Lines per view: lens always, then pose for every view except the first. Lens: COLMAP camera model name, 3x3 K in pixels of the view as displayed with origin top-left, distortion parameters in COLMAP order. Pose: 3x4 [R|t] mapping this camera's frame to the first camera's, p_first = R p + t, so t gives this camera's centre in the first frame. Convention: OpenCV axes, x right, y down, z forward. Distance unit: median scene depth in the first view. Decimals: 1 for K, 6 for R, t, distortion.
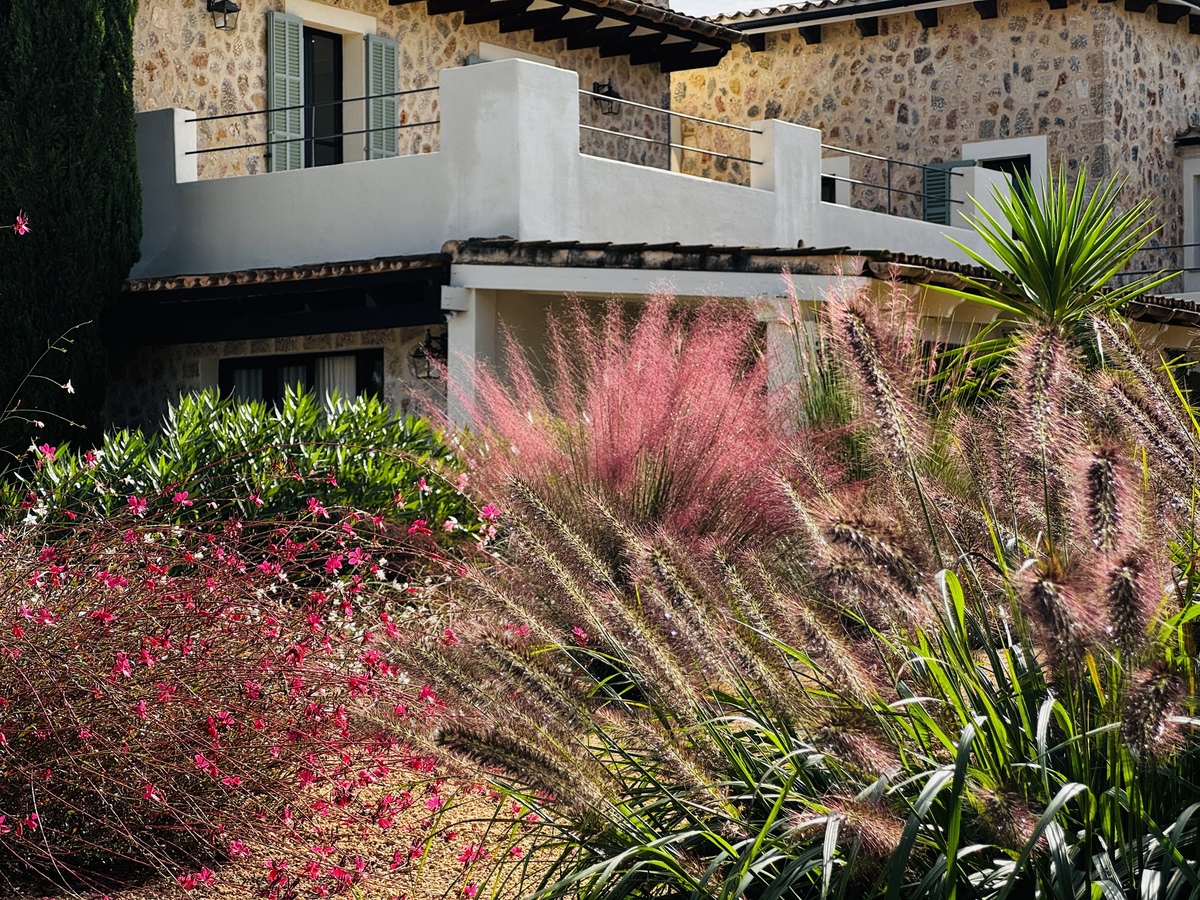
lens RADIAL K [[2830.0, 0, 596.3], [0, 2830.0, 440.4], [0, 0, 1]] dist [0.212078, 0.000000]
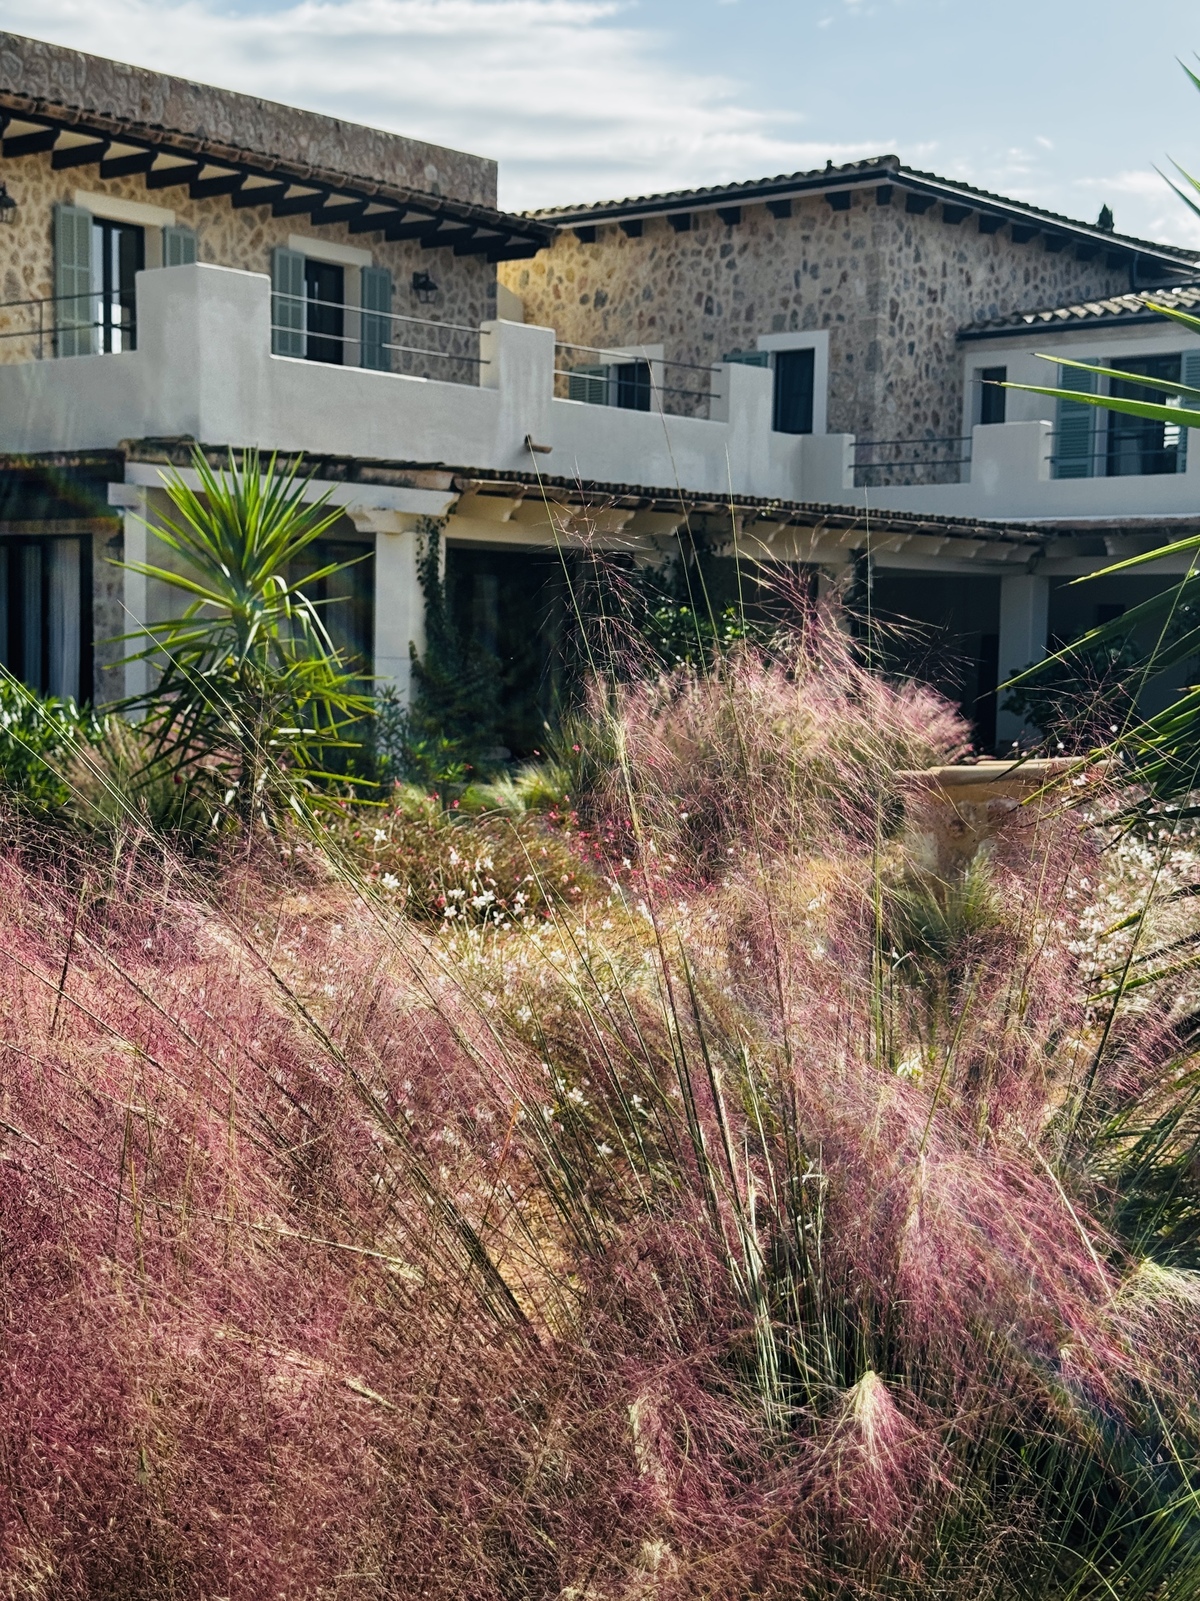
lens RADIAL K [[2354.2, 0, 615.1], [0, 2354.2, 822.4], [0, 0, 1]] dist [0.145560, 0.000000]
pose [[0.997519, 0.028445, -0.064392, 0.186483], [-0.020555, 0.992555, 0.120049, -0.036883], [0.067327, -0.118427, 0.990678, 0.104234]]
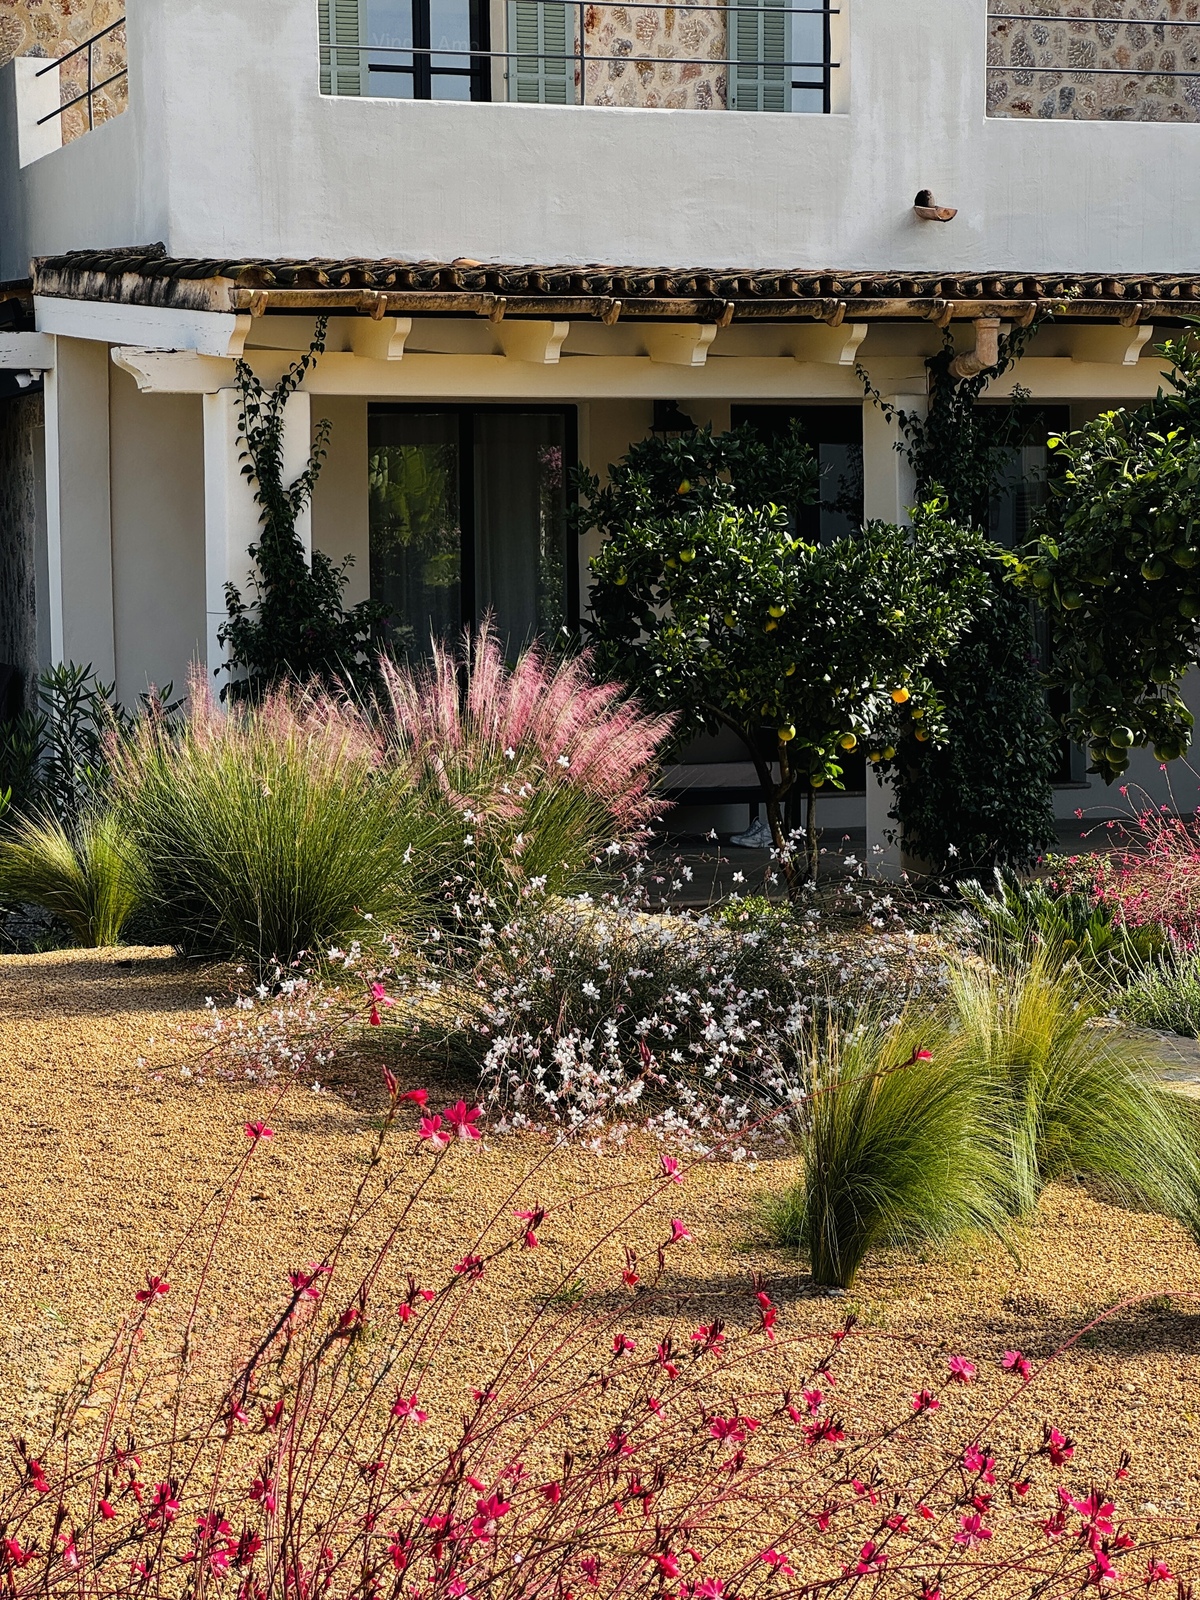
lens RADIAL K [[3773.3, 0, 615.1], [0, 3773.3, 787.1], [0, 0, 1]] dist [0.212078, 0.000000]
pose [[0.824138, 0.028660, -0.565664, 0.525156], [0.032988, 0.994595, 0.098453, -0.030438], [0.565428, -0.099799, 0.818738, 0.341271]]
